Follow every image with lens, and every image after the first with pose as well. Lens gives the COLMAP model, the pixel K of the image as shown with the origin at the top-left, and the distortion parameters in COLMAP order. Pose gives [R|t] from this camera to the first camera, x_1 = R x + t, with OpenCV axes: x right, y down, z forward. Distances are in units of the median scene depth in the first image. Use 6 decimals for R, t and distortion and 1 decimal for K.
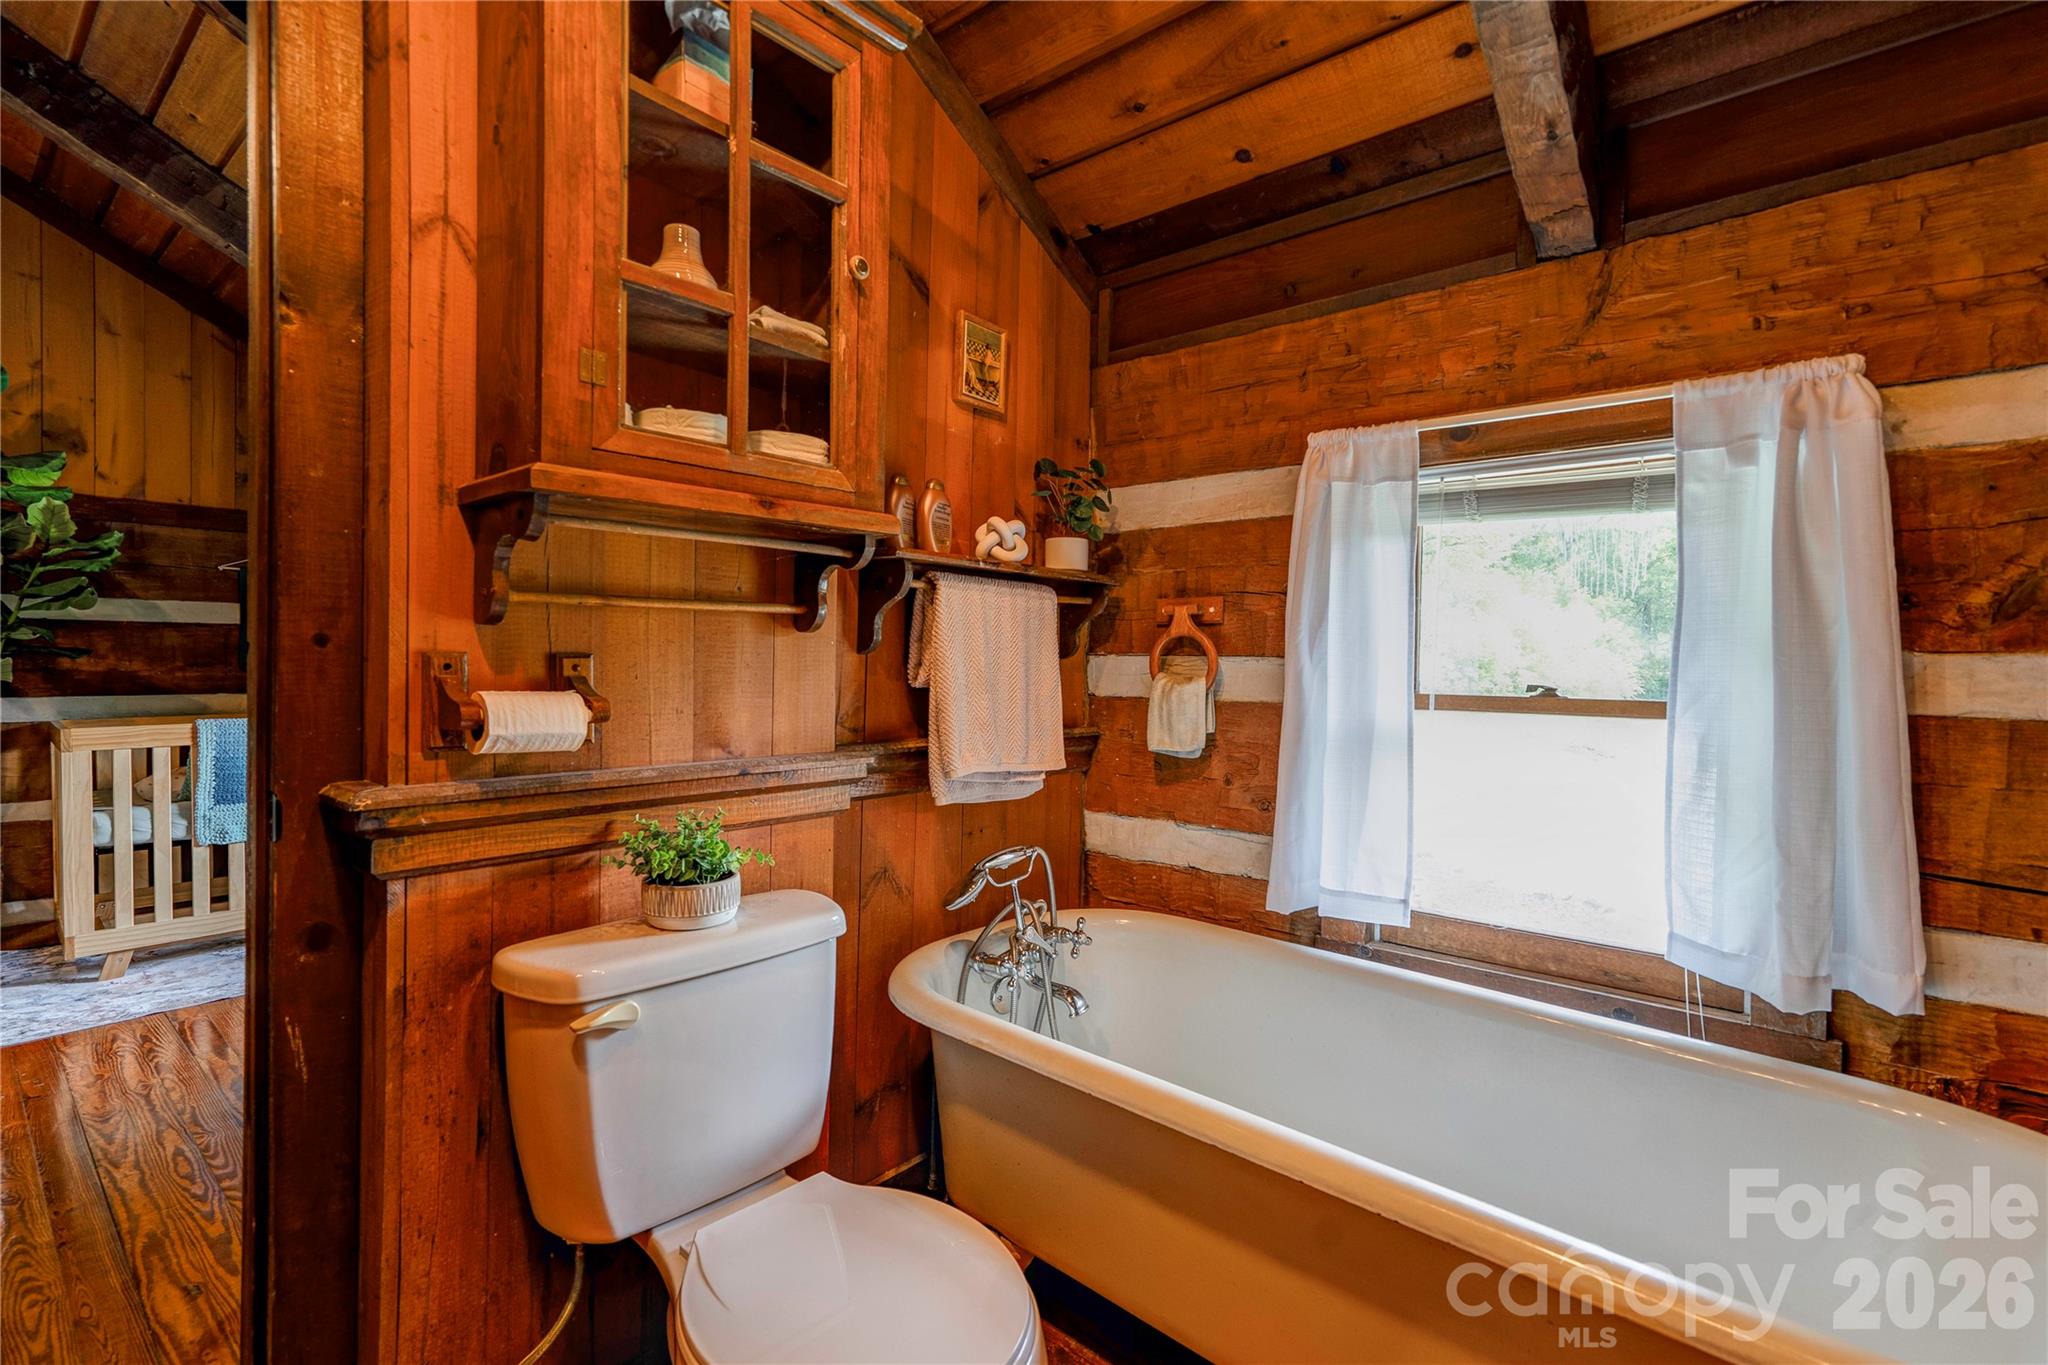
lens RADIAL K [[967.0, 0, 1018.5], [0, 967.0, 677.9], [0, 0, 1]] dist [0.000122, 0.021275]
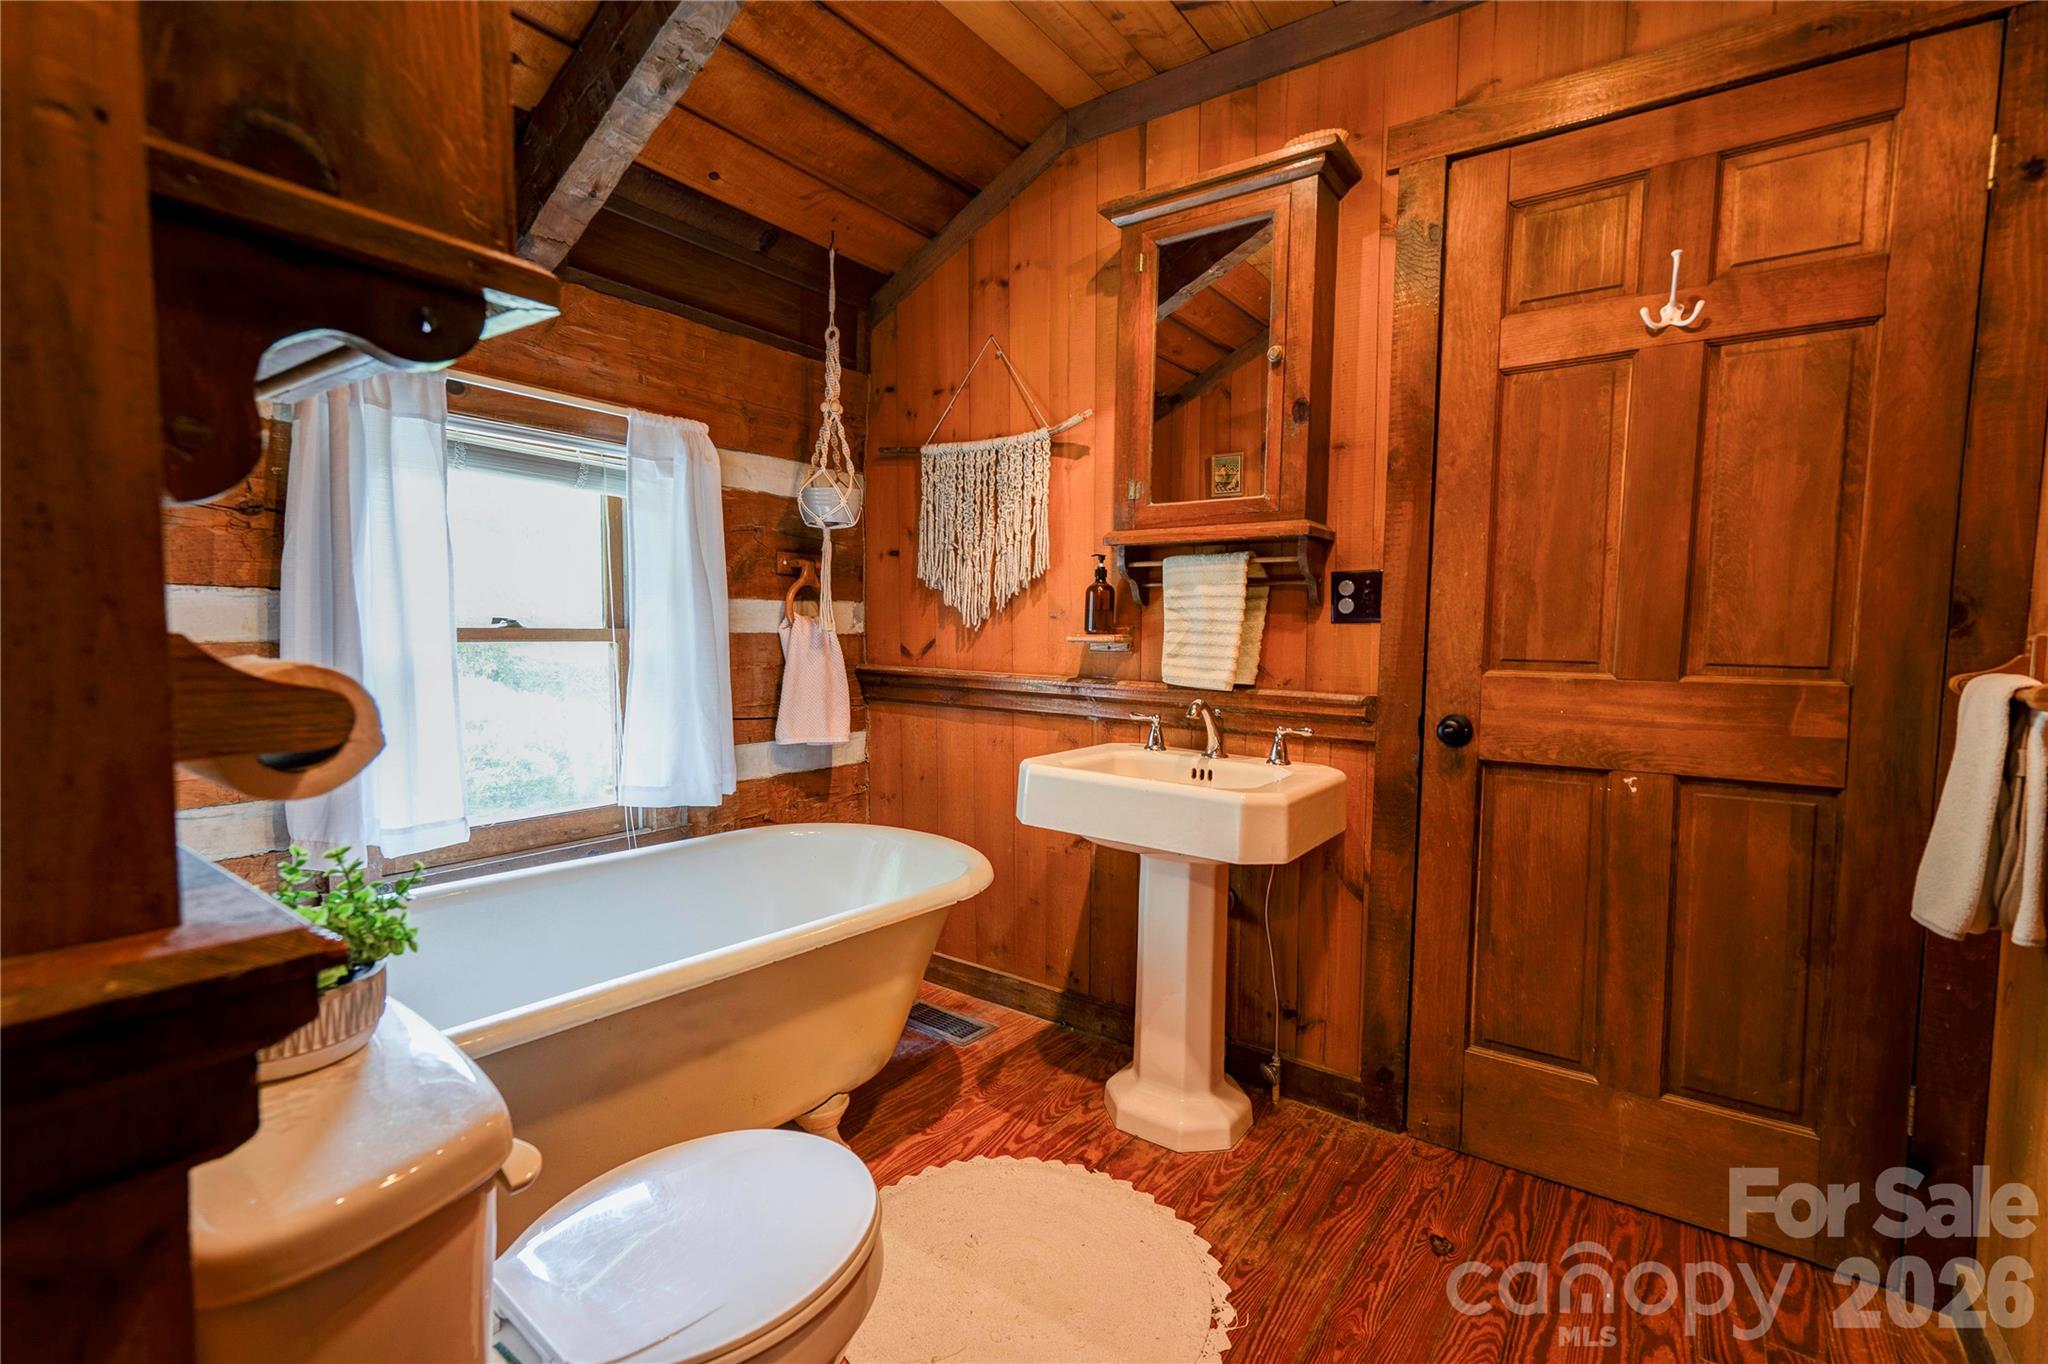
lens RADIAL K [[943.6, 0, 1016.8], [0, 943.6, 678.2], [0, 0, 1]] dist [-0.004200, 0.019624]
pose [[-0.080015, -0.078134, 0.993727, -0.669364], [-0.005632, 0.996943, 0.077933, -0.012632], [-0.996778, 0.000639, -0.080210, 0.451381]]
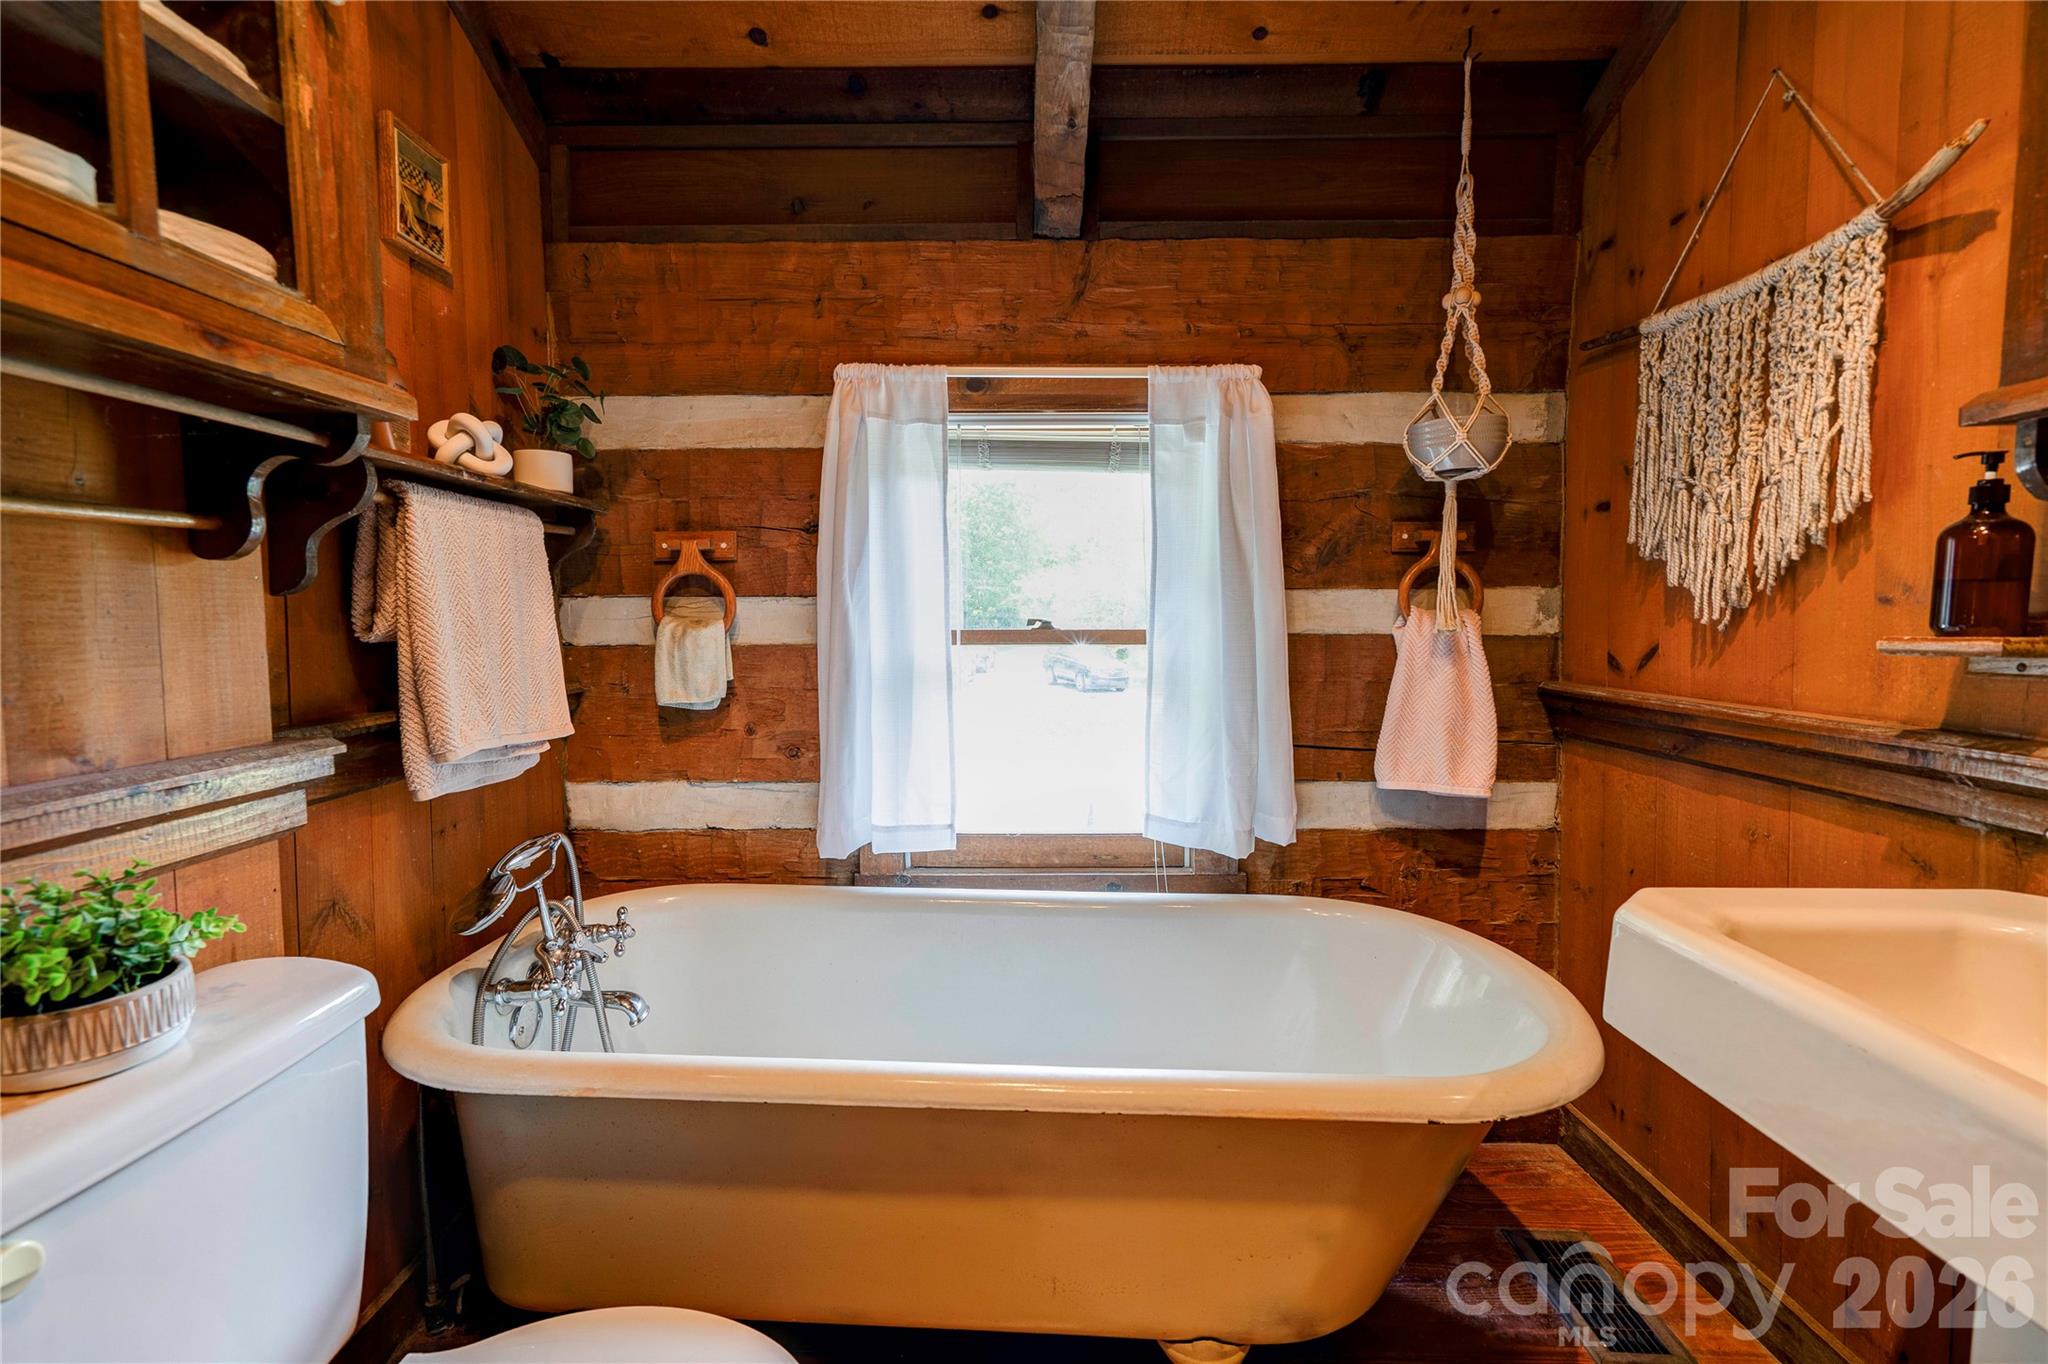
lens RADIAL K [[943.6, 0, 1016.8], [0, 943.6, 678.2], [0, 0, 1]] dist [-0.004200, 0.019624]
pose [[0.766788, -0.062085, 0.638891, -0.190897], [0.023975, 0.997387, 0.068148, 0.000292], [-0.641452, -0.036938, 0.766273, 0.159838]]
